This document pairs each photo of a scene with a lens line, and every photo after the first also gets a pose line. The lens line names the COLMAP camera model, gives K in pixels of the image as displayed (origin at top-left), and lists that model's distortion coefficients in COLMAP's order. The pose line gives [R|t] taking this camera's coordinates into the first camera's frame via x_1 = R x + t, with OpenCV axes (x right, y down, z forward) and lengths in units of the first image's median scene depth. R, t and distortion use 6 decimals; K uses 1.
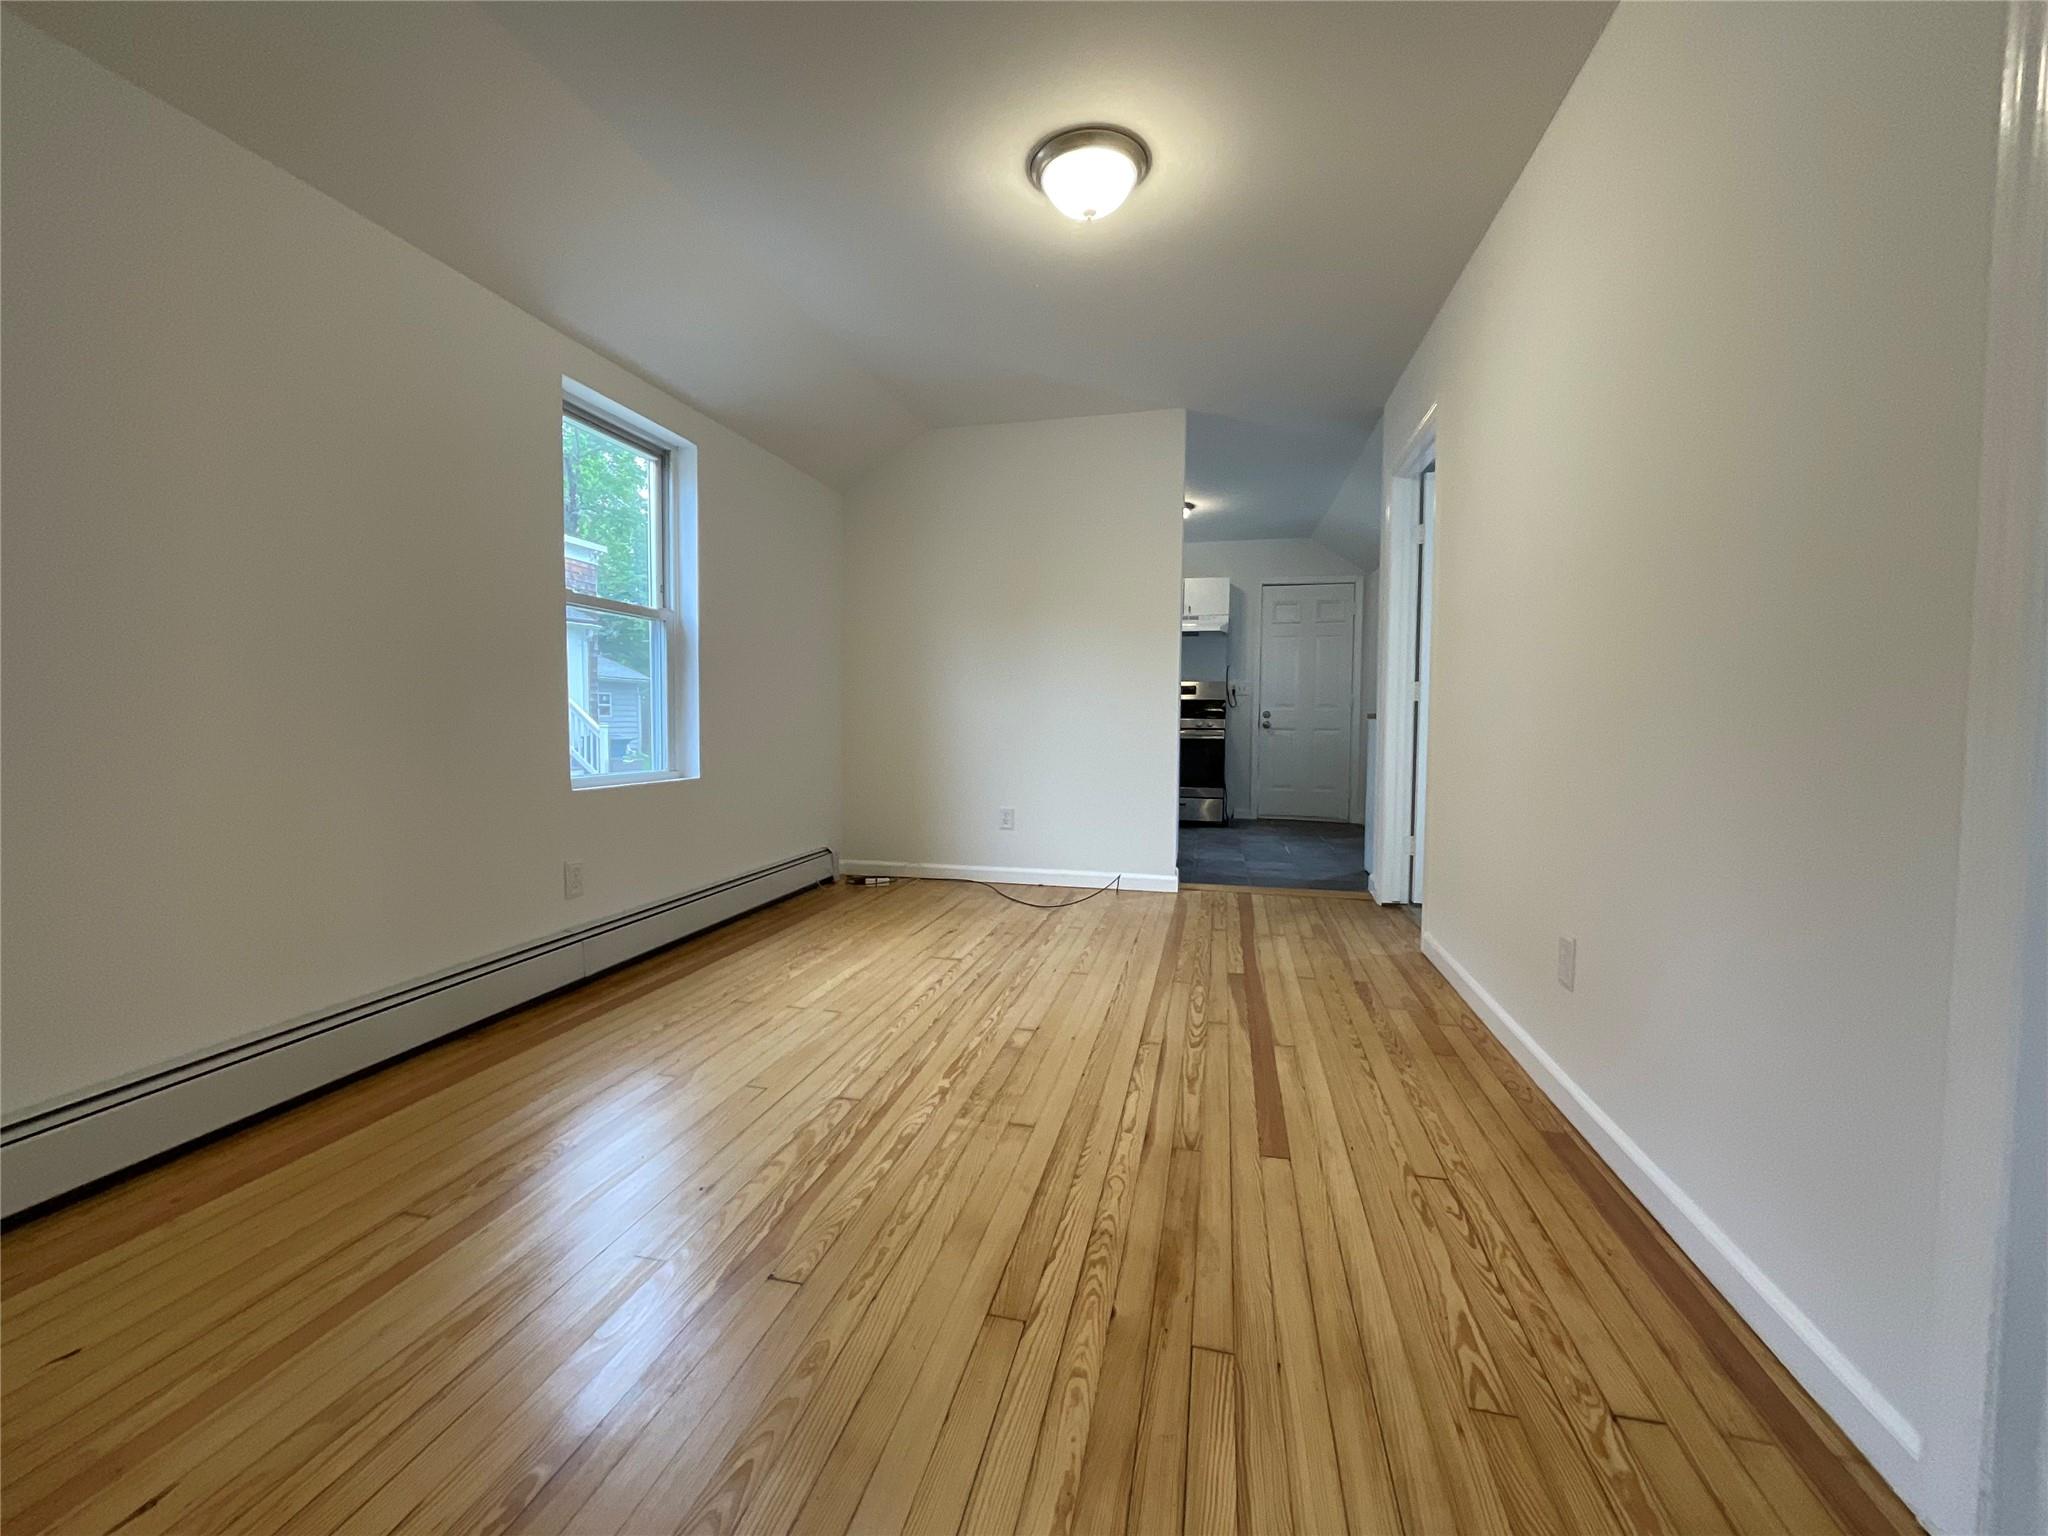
lens RADIAL K [[835.6, 0, 1004.6], [0, 835.6, 752.7], [0, 0, 1]] dist [0.009126, -0.002653]
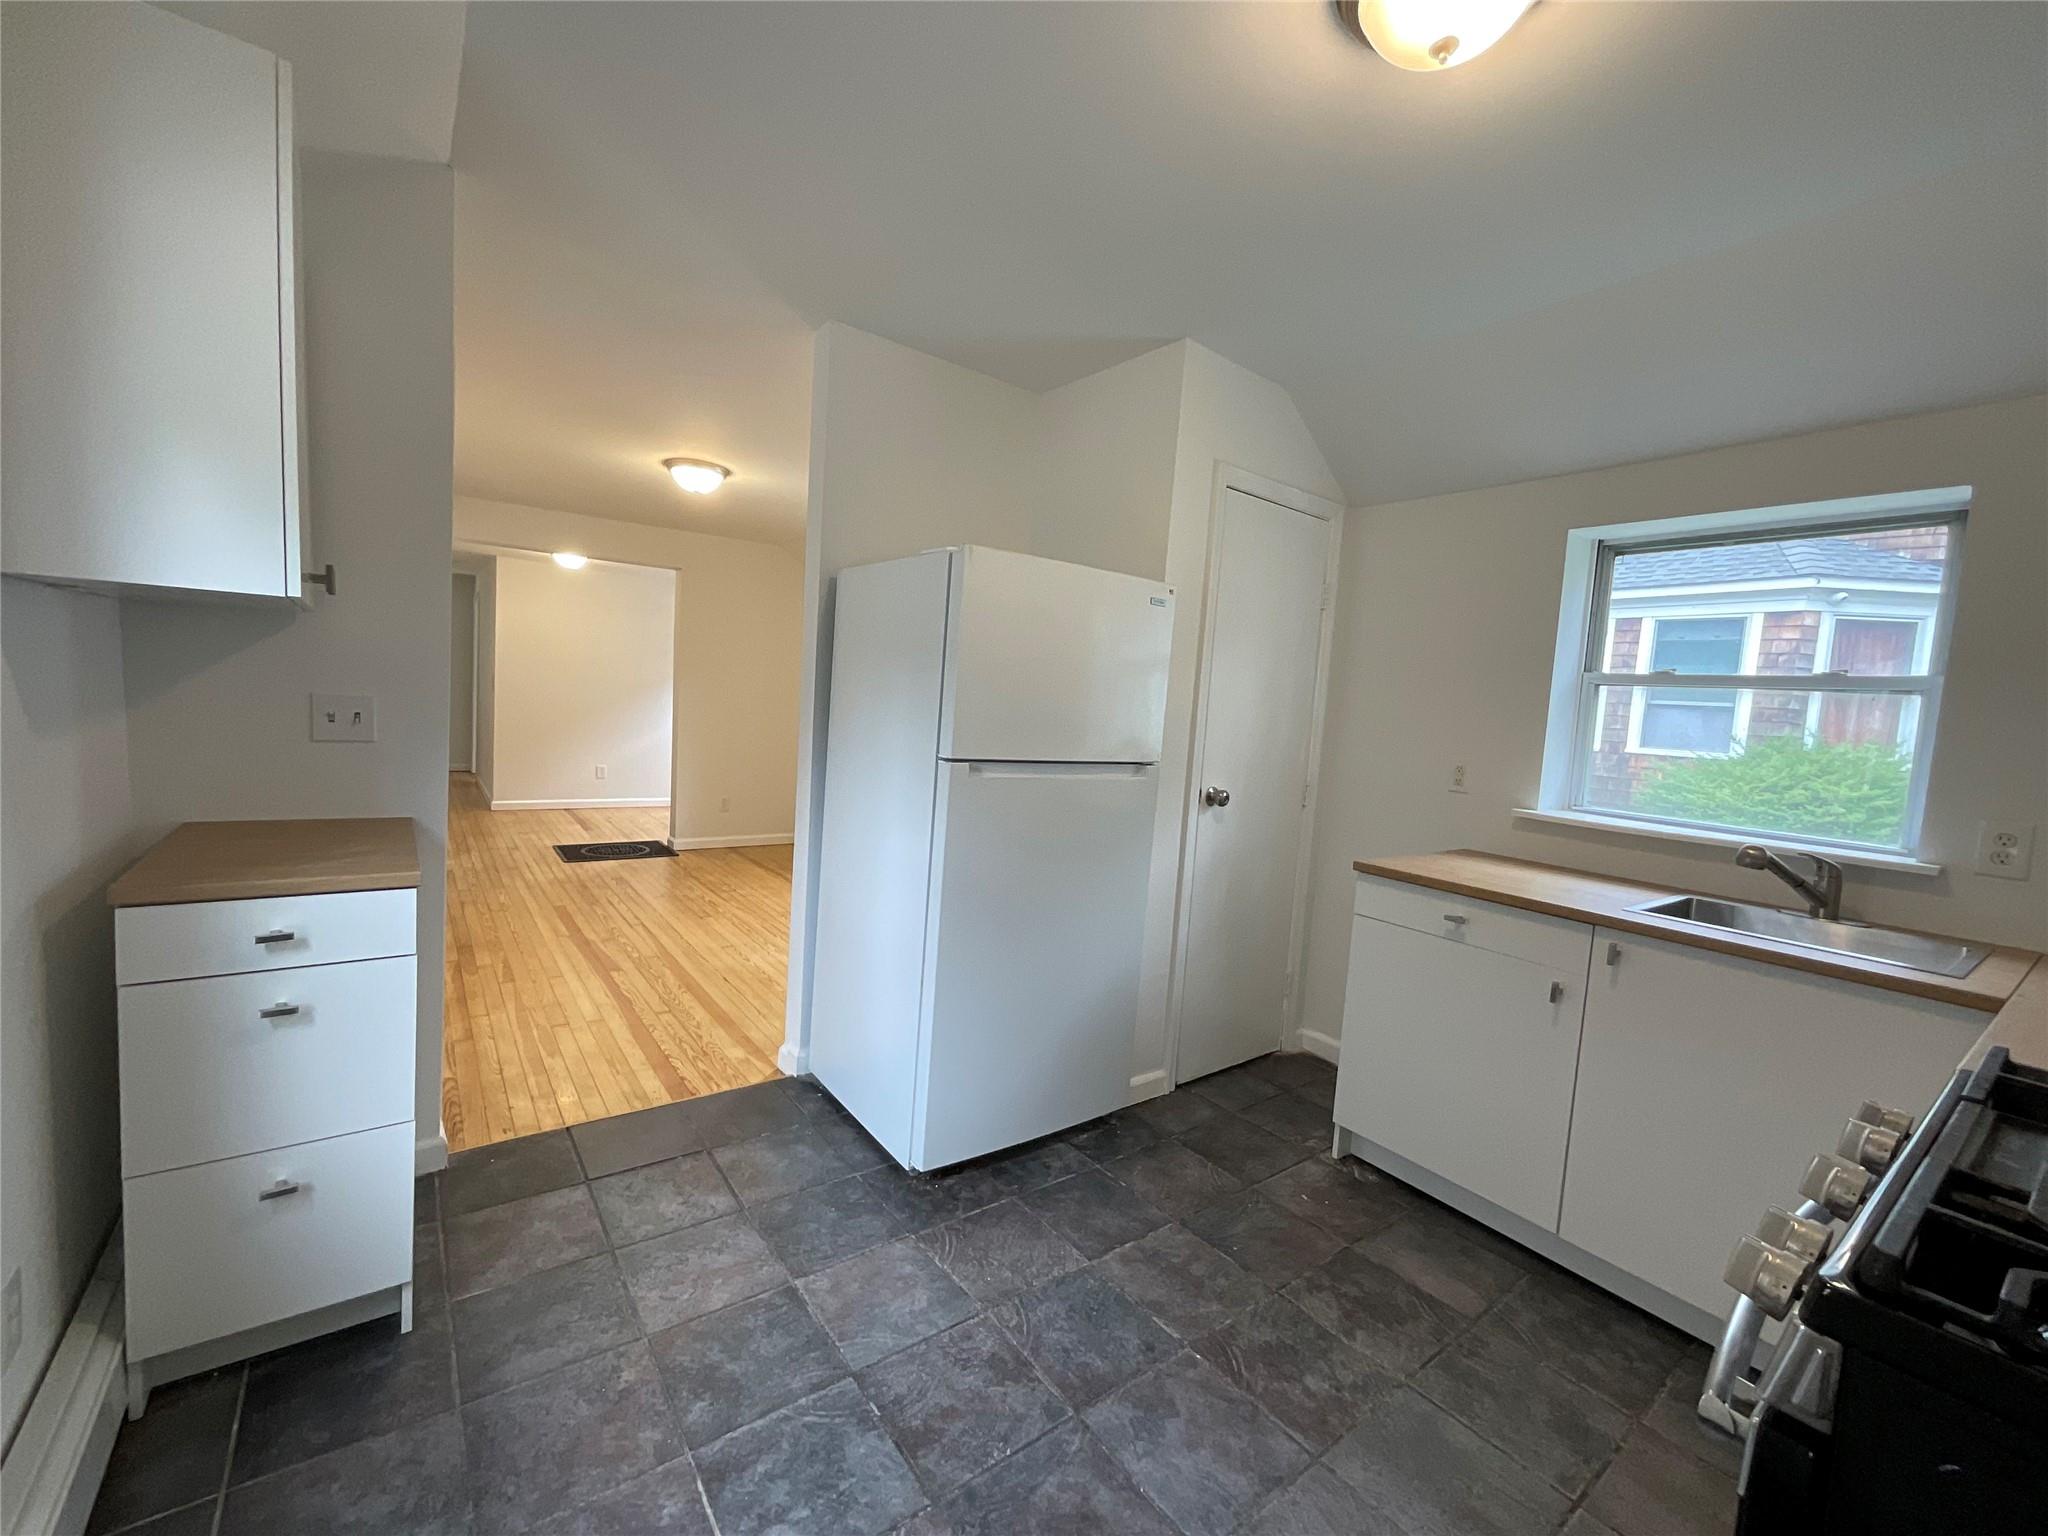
lens RADIAL K [[835.6, 0, 1024.7], [0, 835.6, 776.5], [0, 0, 1]] dist [0.009126, -0.002653]
pose [[-0.626474, 0.019094, -0.779208, 1.016038], [-0.102031, 0.989089, 0.106268, -0.258538], [0.772735, 0.146078, -0.617691, 2.588694]]
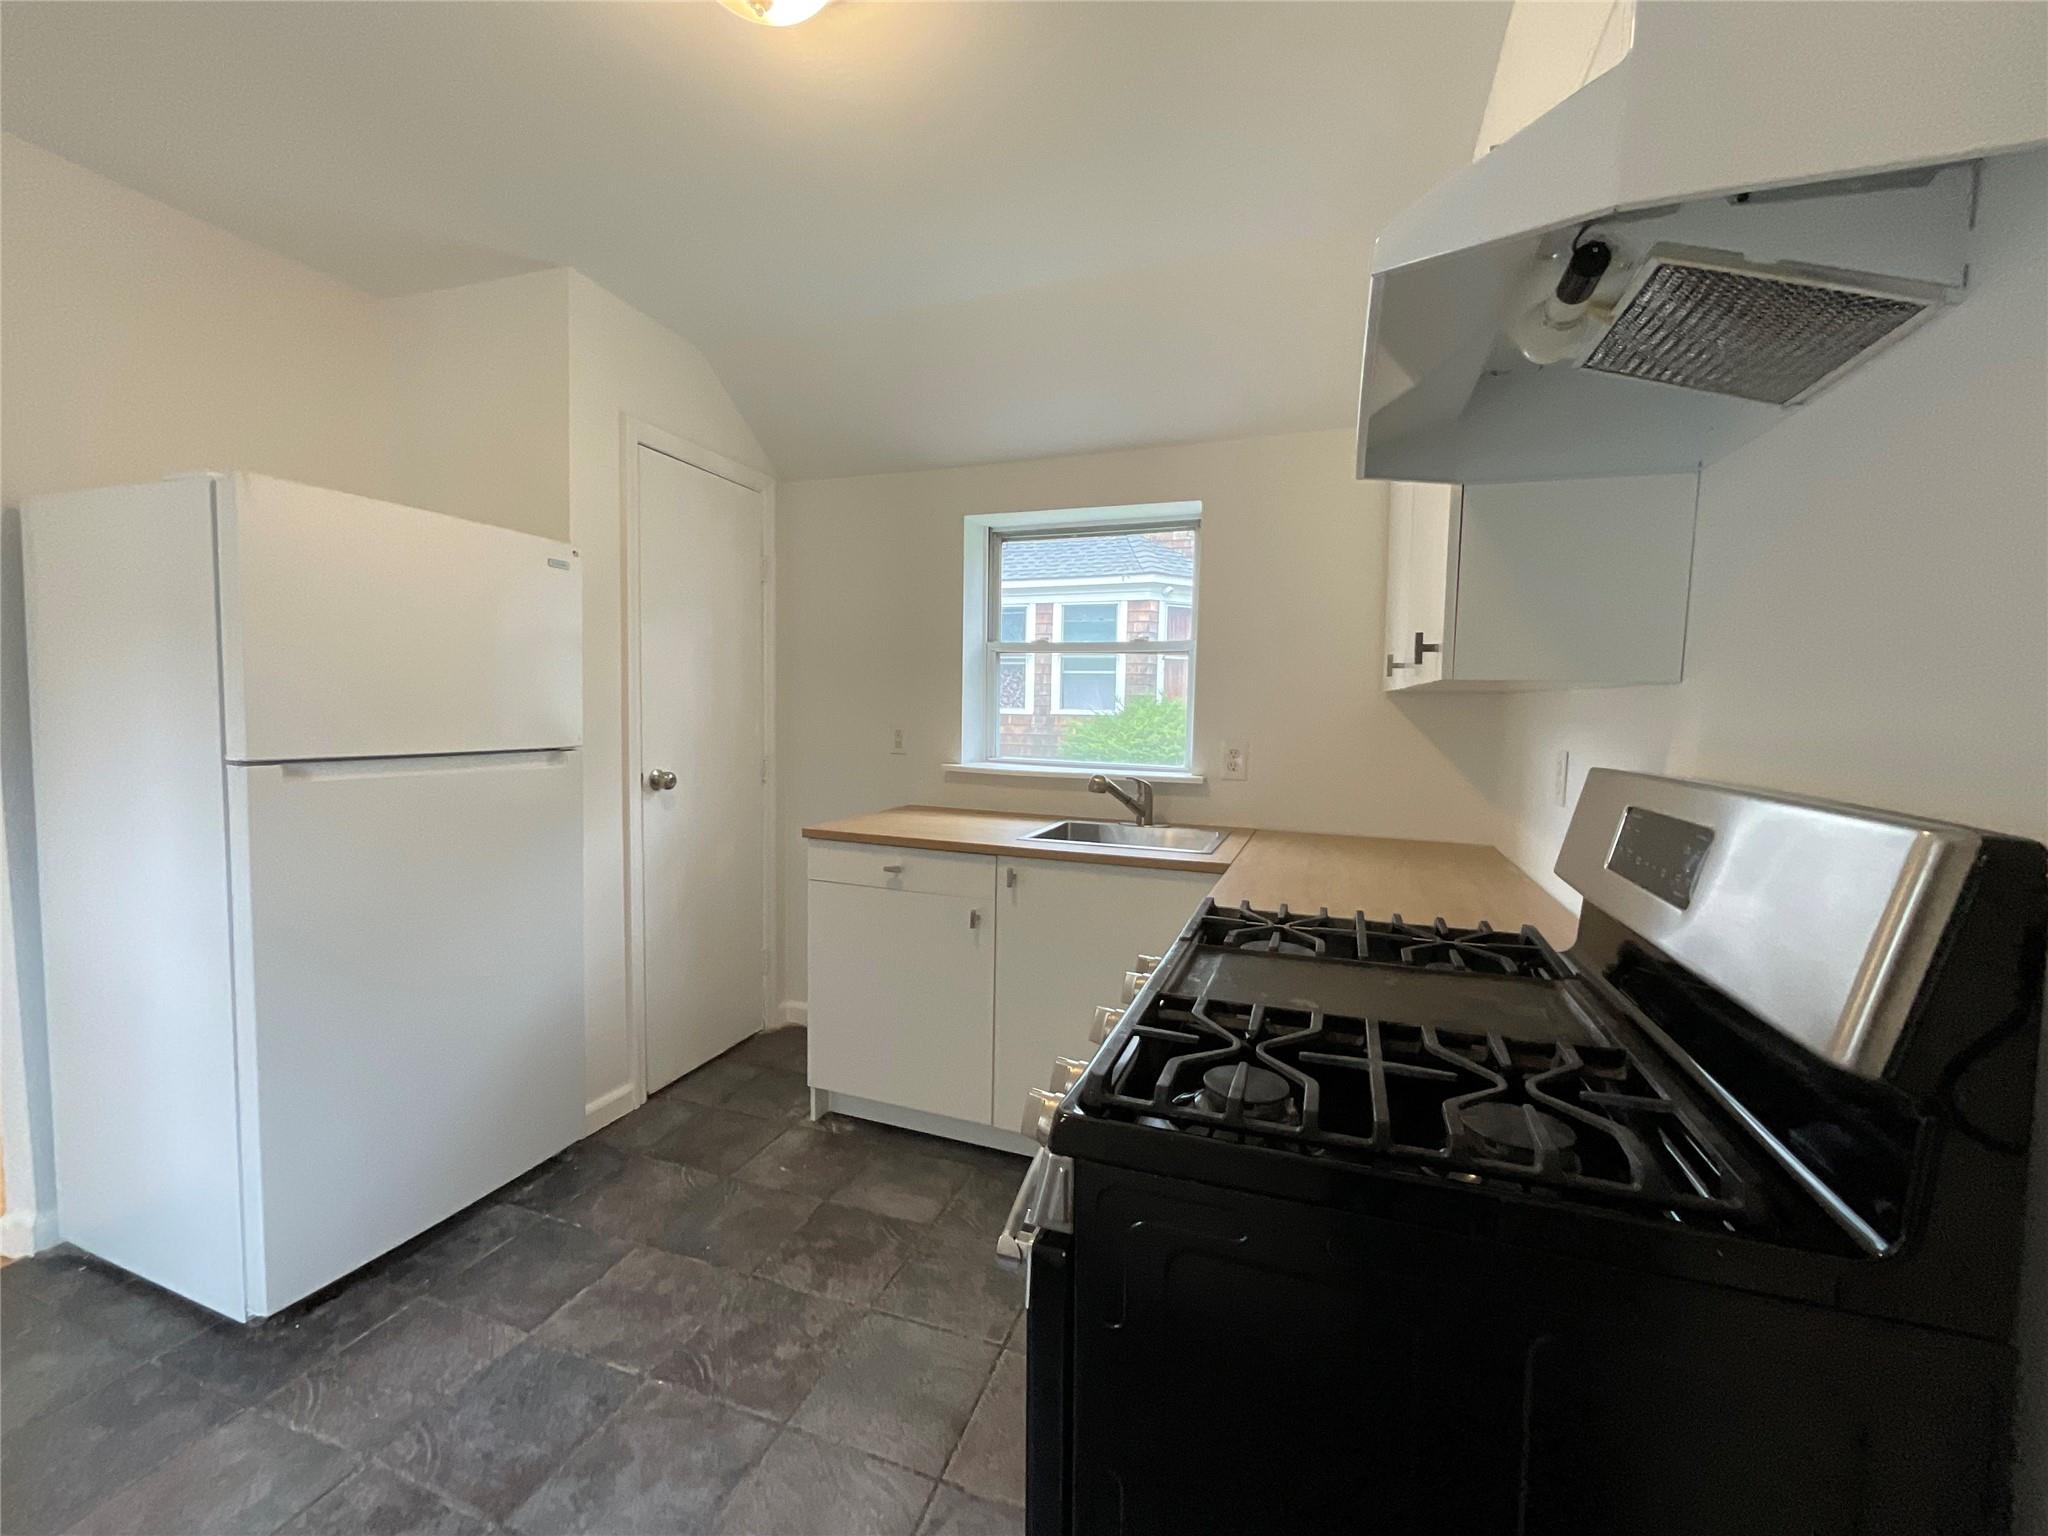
lens RADIAL K [[835.6, 0, 1021.3], [0, 835.6, 776.3], [0, 0, 1]] dist [0.009126, -0.002653]
pose [[-0.102079, 0.072707, -0.992116, 0.972951], [-0.059485, 0.995095, 0.079045, -0.252319], [0.992996, 0.067085, -0.097253, 2.640417]]
